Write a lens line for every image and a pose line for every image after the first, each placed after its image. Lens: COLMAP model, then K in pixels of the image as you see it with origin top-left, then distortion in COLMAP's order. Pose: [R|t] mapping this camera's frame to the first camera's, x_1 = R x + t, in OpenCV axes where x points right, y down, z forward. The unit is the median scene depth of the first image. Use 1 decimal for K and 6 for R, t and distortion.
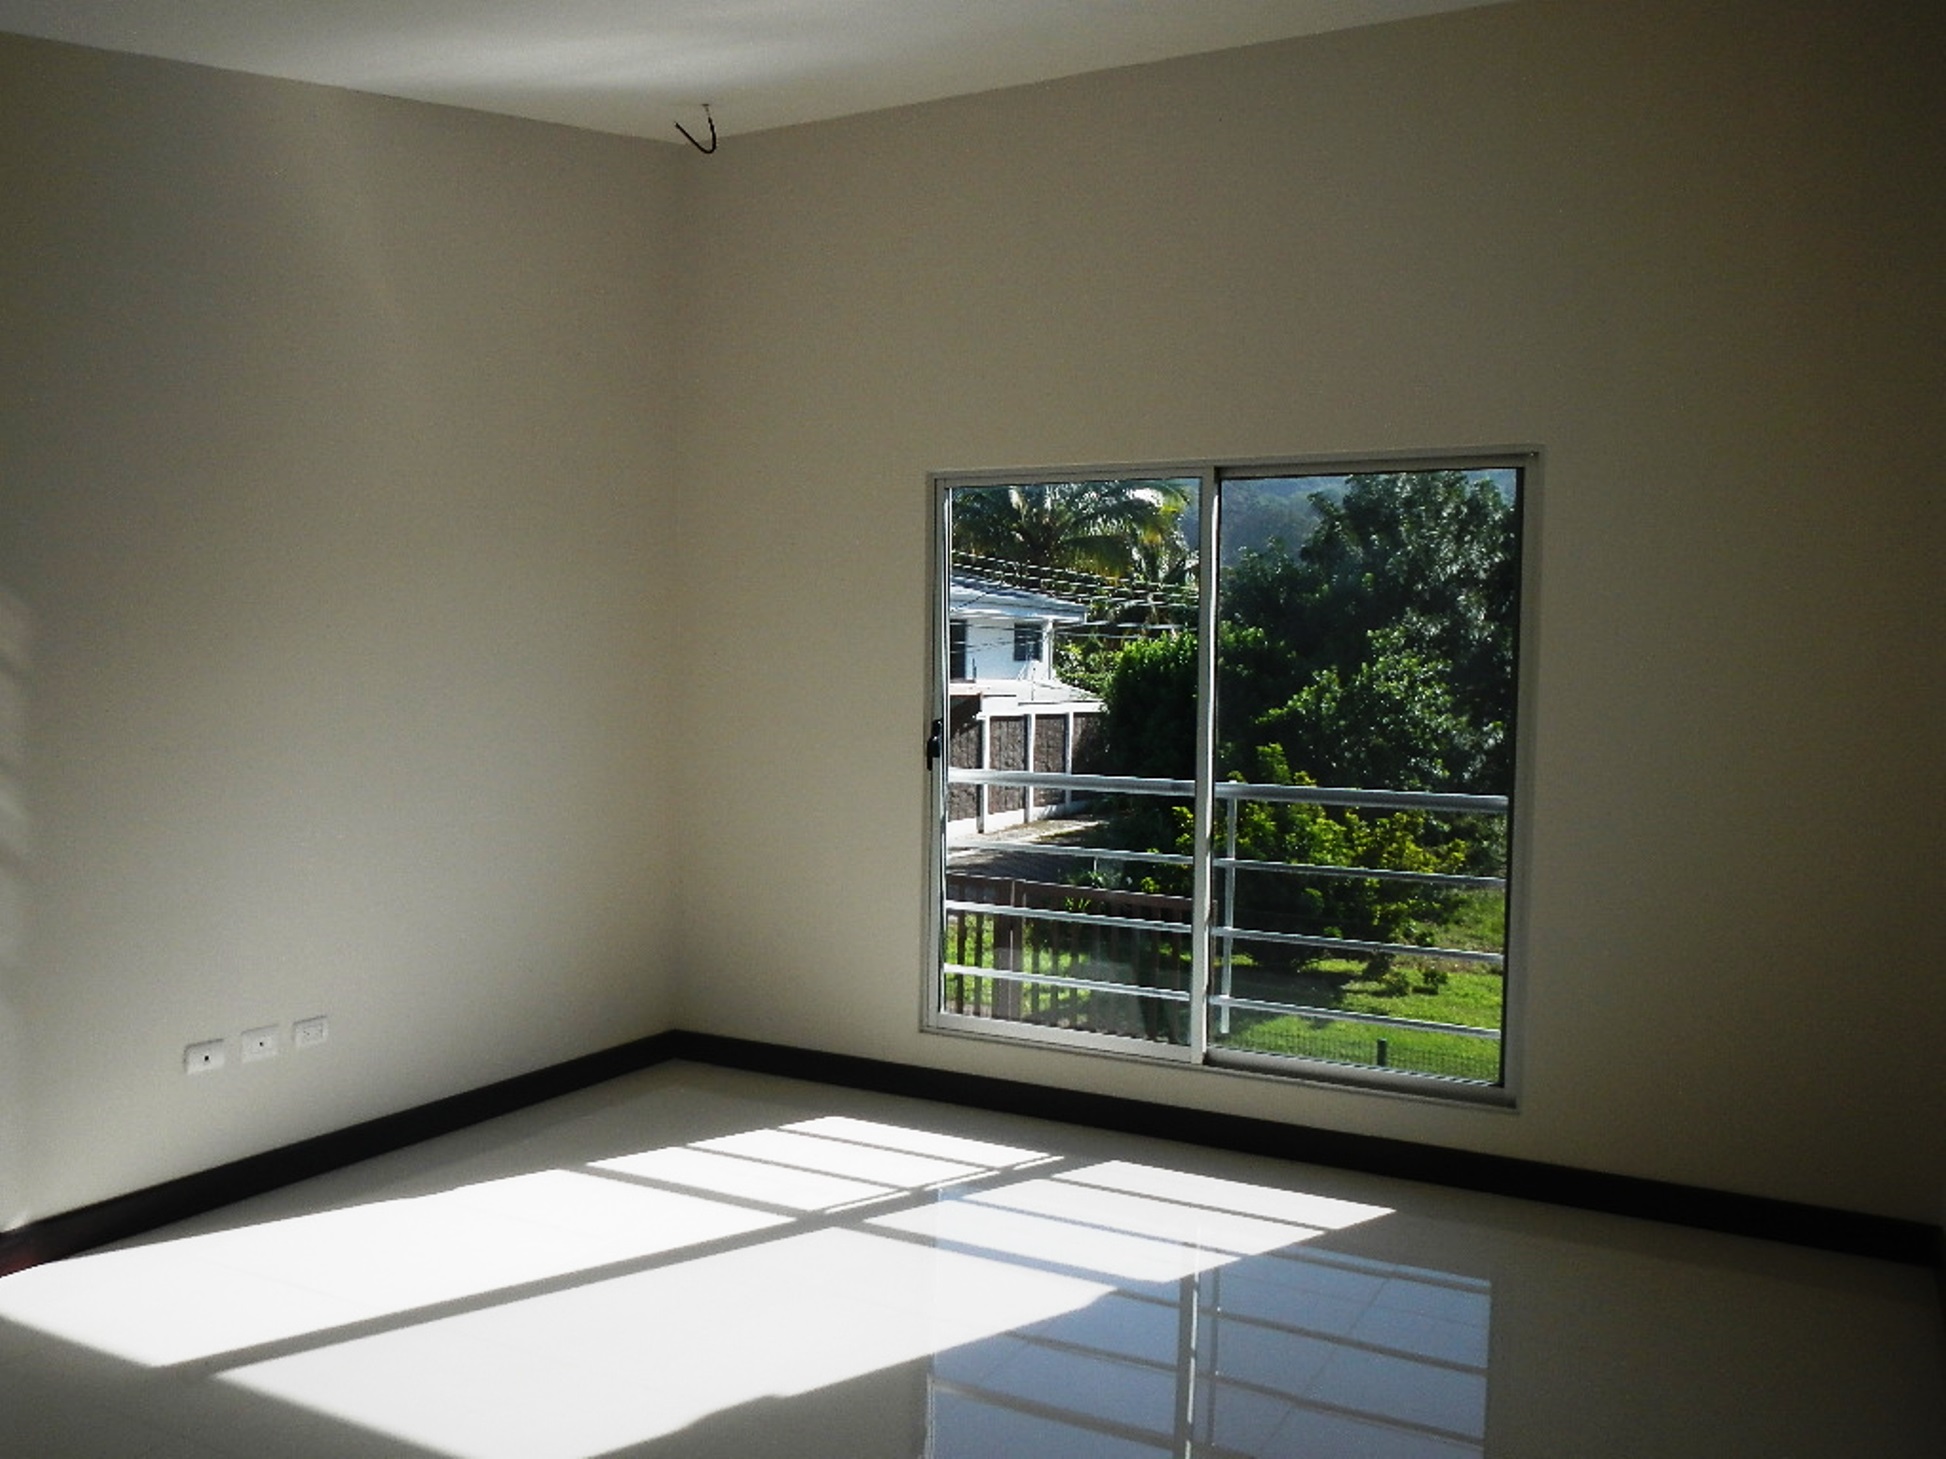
lens RADIAL K [[1592.7, 0, 973.0], [0, 1592.7, 729.5], [0, 0, 1]] dist [-0.013758, -0.000344]
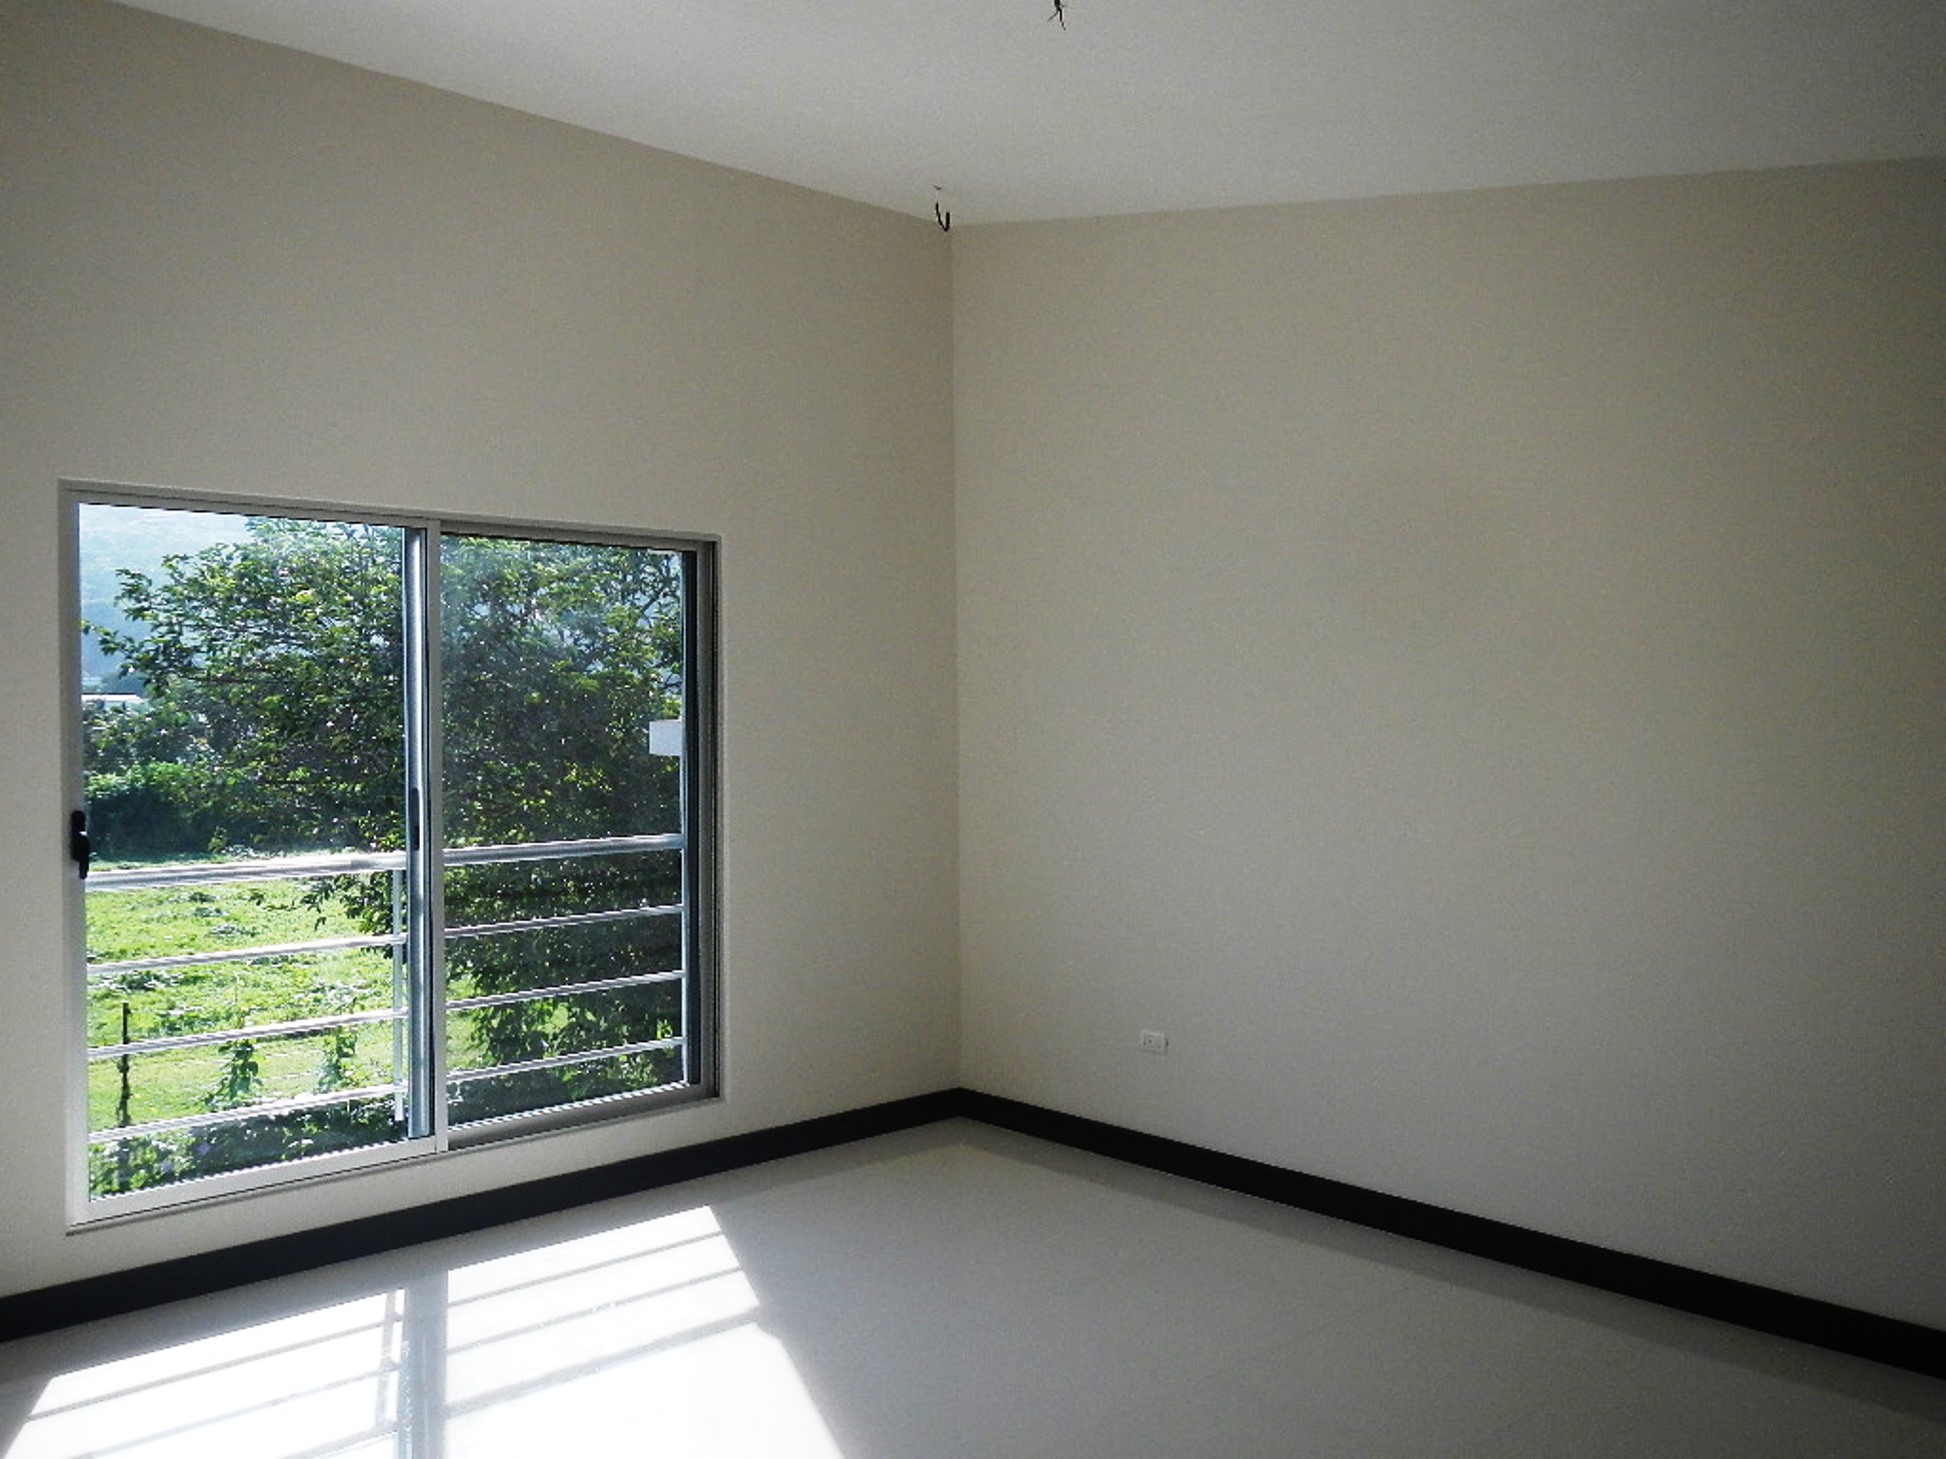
lens RADIAL K [[1610.4, 0, 973.0], [0, 1610.4, 729.5], [0, 0, 1]] dist [0.106223, 0.003534]
pose [[0.350767, -0.026925, 0.936076, -0.694317], [0.059556, 0.998204, 0.006395, -0.027609], [-0.934567, 0.053506, 0.351740, 0.377818]]
